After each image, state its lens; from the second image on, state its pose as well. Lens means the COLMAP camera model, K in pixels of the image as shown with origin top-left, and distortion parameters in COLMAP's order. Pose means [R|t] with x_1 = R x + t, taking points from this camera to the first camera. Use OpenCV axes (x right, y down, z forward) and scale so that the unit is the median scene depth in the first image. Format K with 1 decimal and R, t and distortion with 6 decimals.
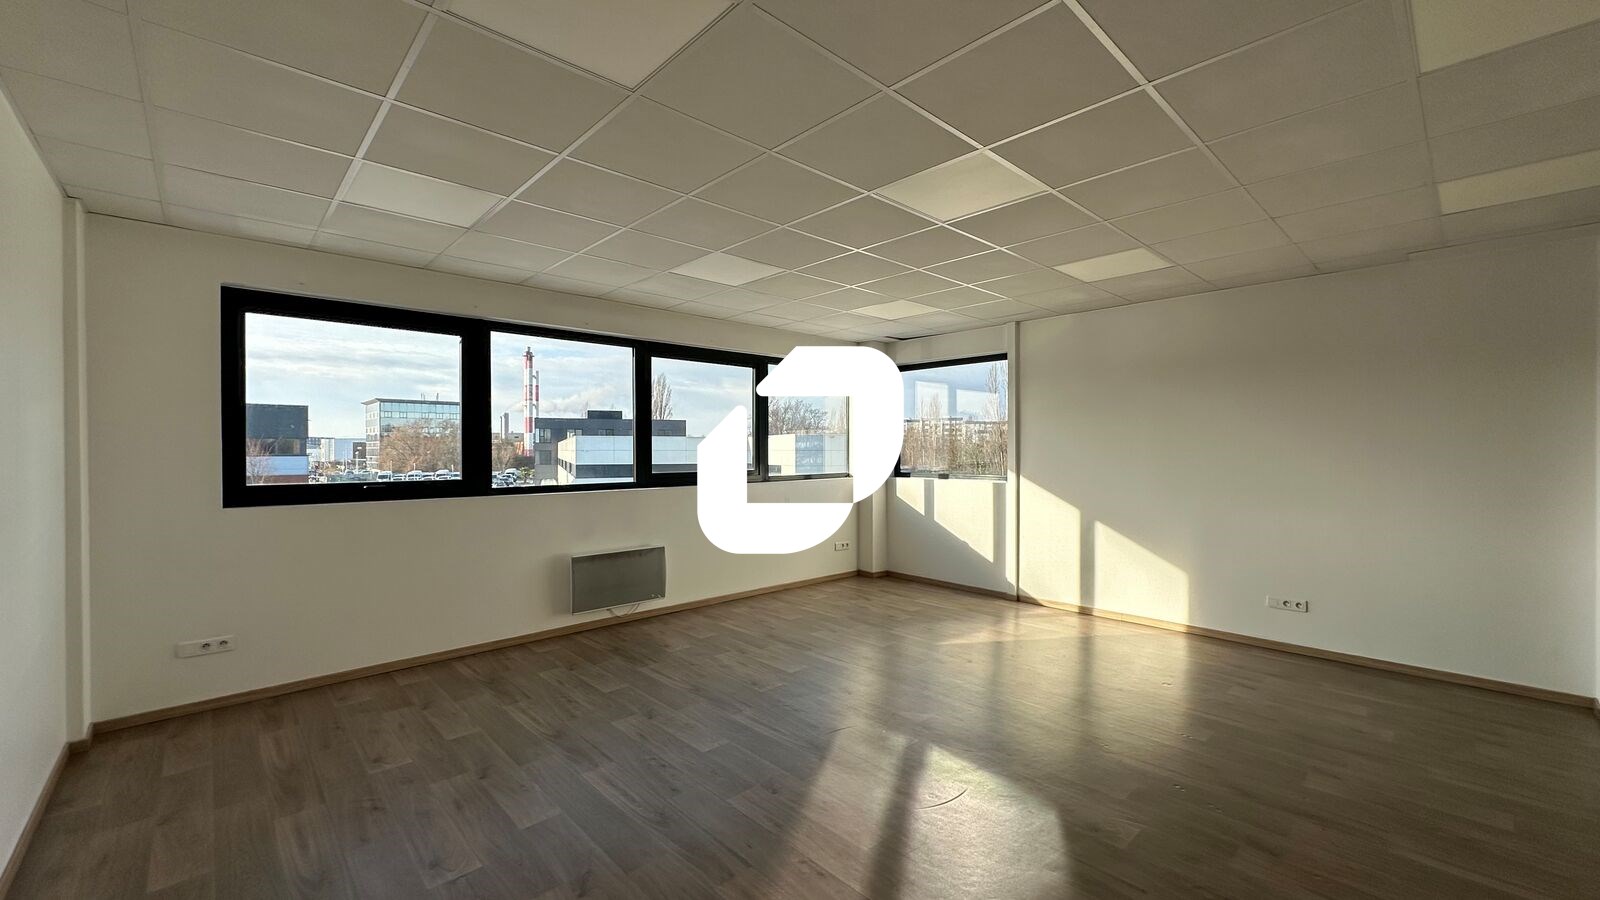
lens RADIAL K [[637.7, 0, 800.0], [0, 637.7, 450.0], [0, 0, 1]] dist [0.000060, 0.000155]
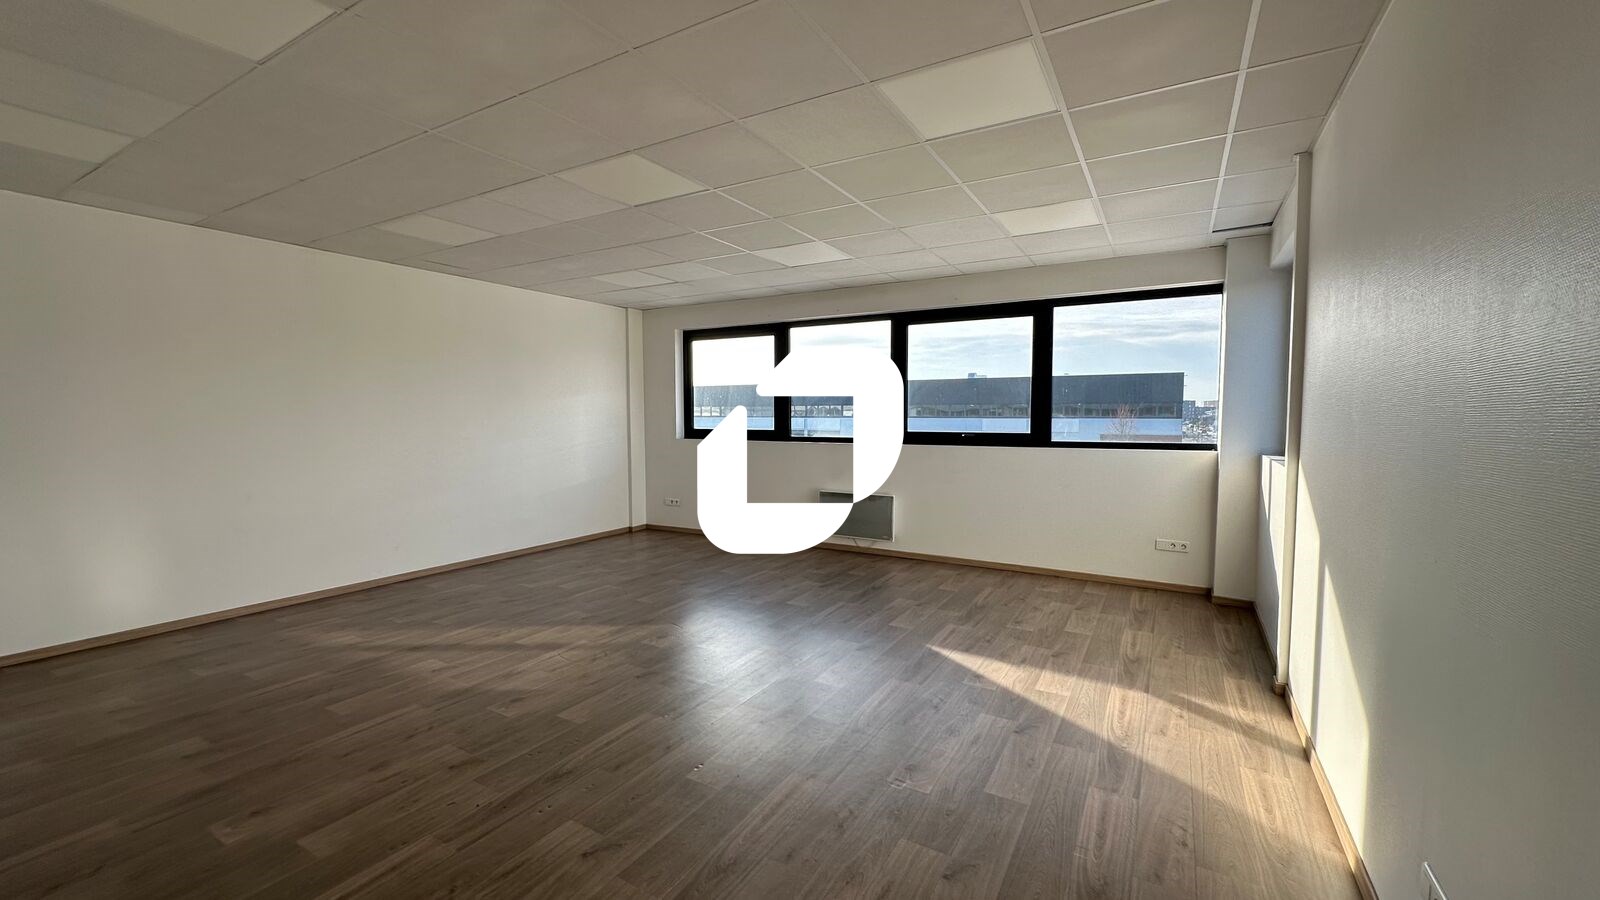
lens RADIAL K [[637.7, 0, 800.0], [0, 637.7, 450.0], [0, 0, 1]] dist [0.000060, 0.000155]
pose [[0.278887, 0.056715, -0.958648, 0.801778], [-0.001779, 0.998283, 0.058543, 0.004518], [0.960322, -0.014622, 0.278509, 0.525273]]
